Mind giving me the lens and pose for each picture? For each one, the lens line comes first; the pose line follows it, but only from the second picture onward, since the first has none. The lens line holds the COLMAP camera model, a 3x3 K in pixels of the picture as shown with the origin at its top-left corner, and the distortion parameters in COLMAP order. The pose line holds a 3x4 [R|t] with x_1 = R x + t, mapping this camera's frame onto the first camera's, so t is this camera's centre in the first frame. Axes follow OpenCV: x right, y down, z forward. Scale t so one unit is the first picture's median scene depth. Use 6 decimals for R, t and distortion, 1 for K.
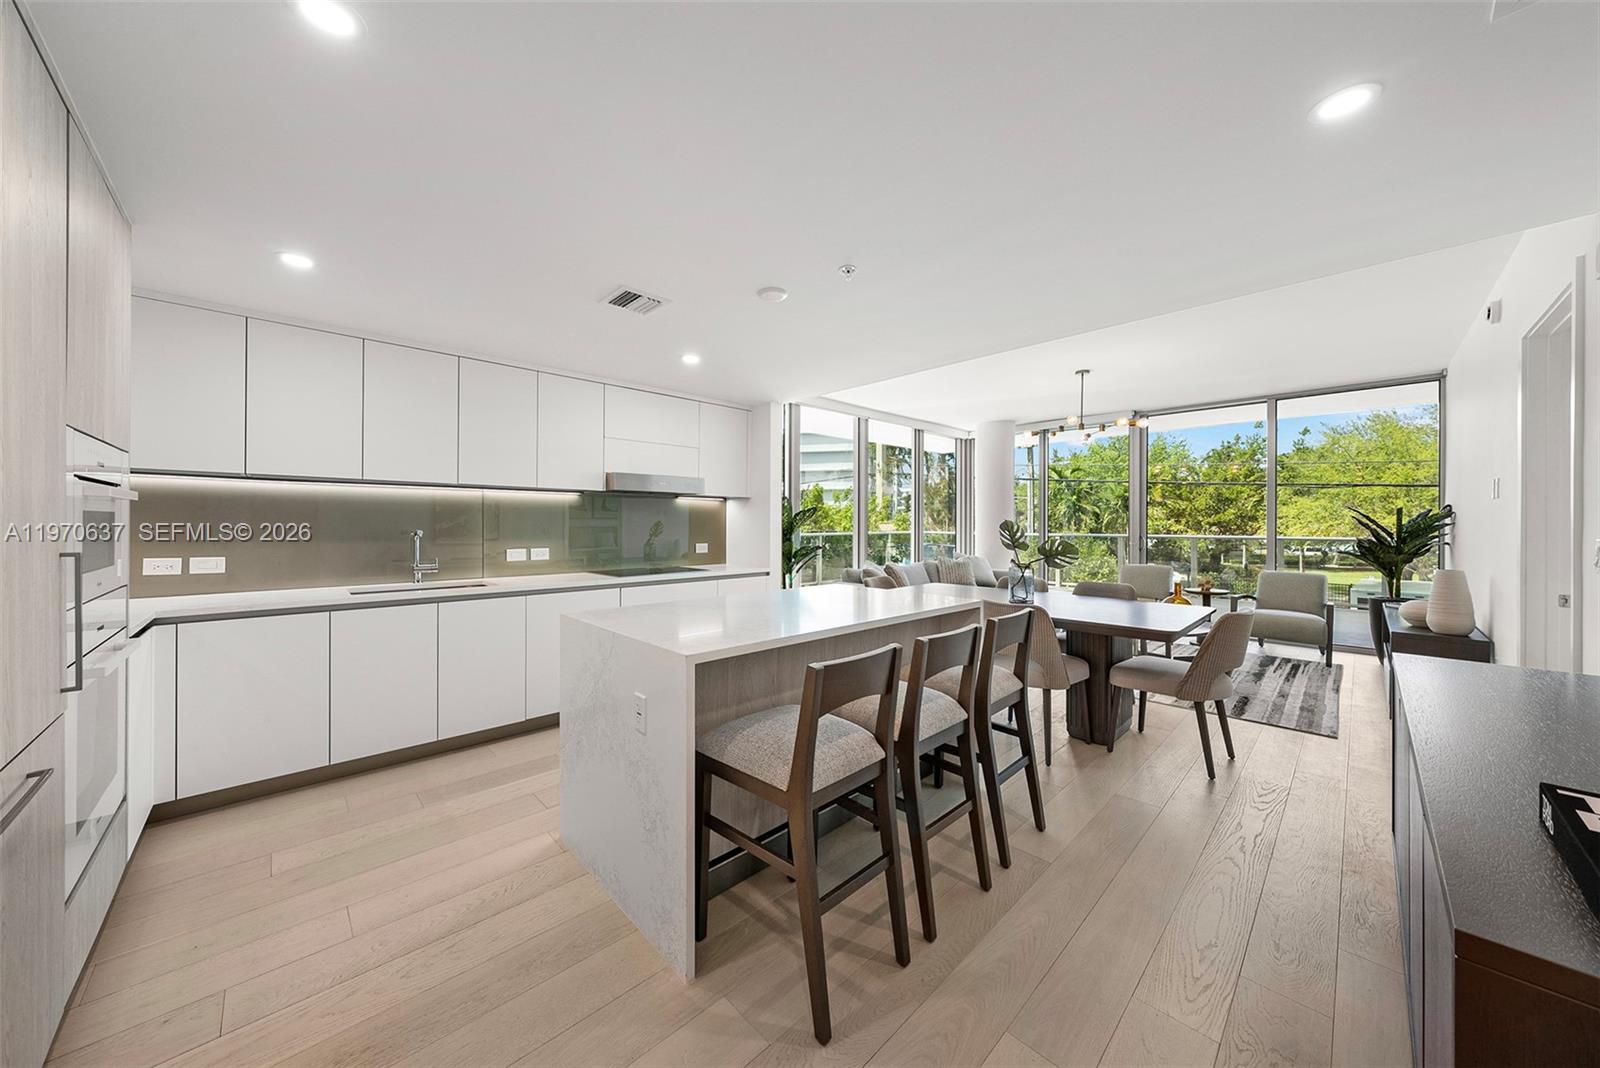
lens RADIAL K [[545.7, 0, 800.1], [0, 545.7, 526.9], [0, 0, 1]] dist [-0.001918, -0.000146]
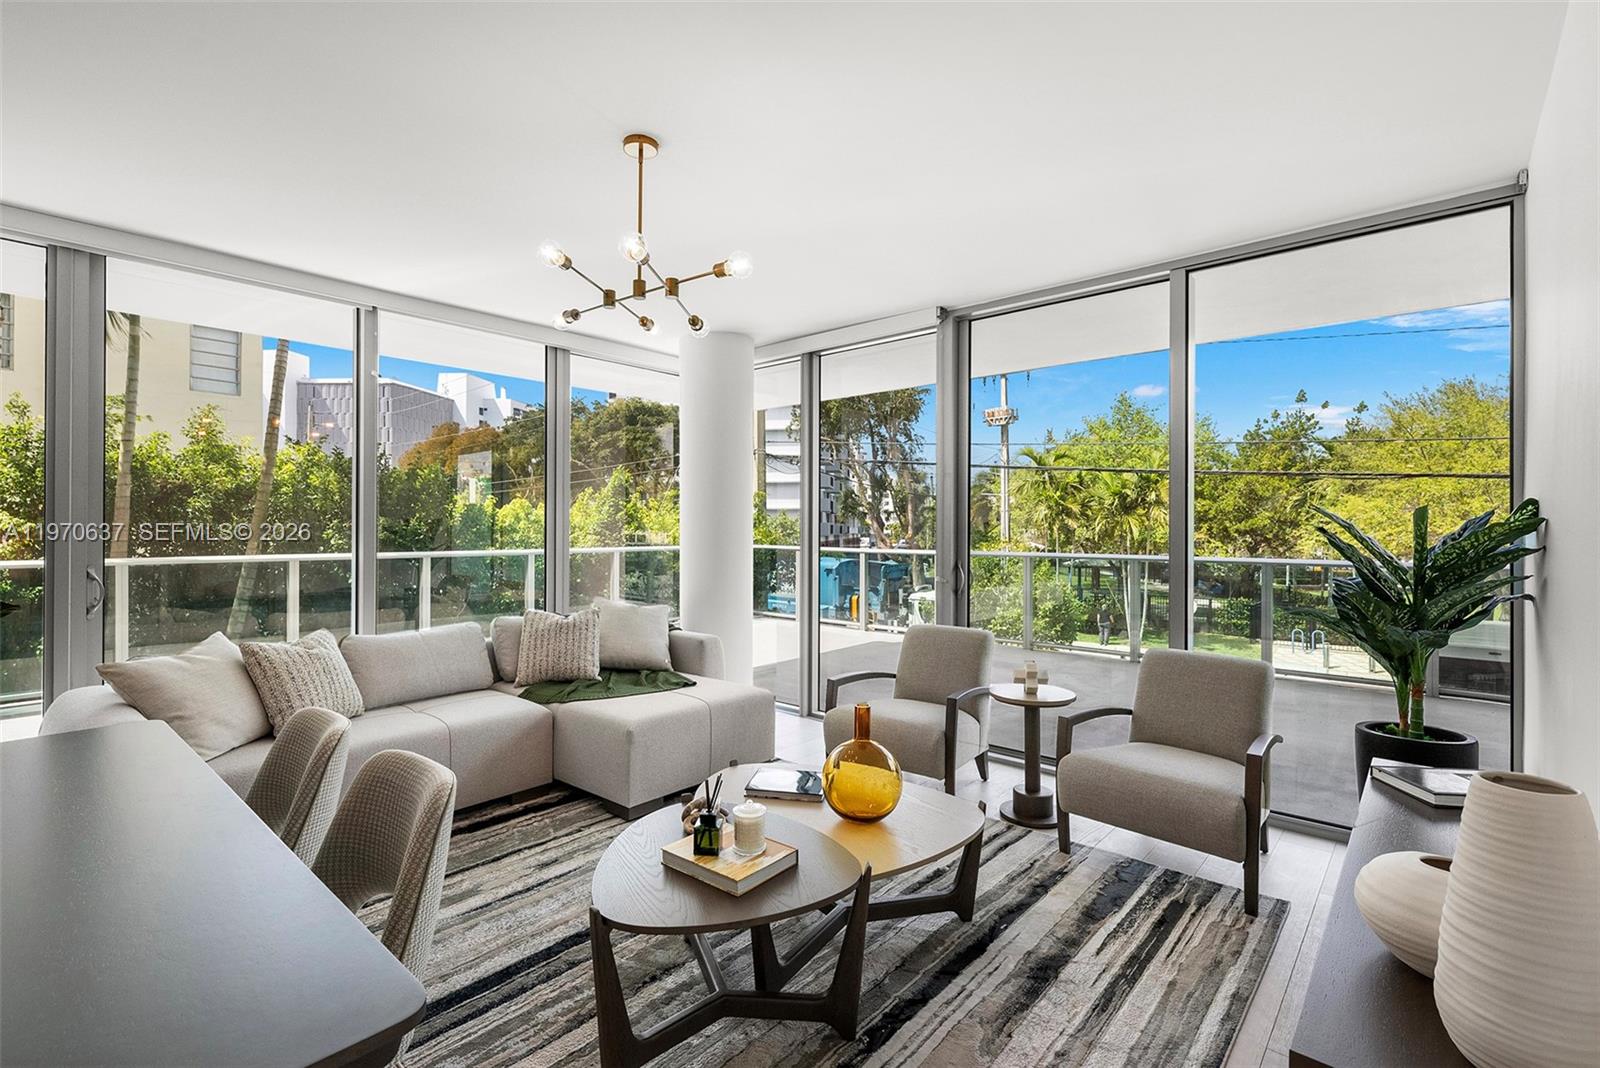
lens RADIAL K [[718.6, 0, 800.0], [0, 718.6, 534.0], [0, 0, 1]] dist [0.000838, -0.010901]
pose [[0.997525, 0.001519, 0.070289, 0.517789], [-0.001606, 0.999998, 0.001172, -0.012389], [-0.070287, -0.001282, 0.997526, 0.433188]]
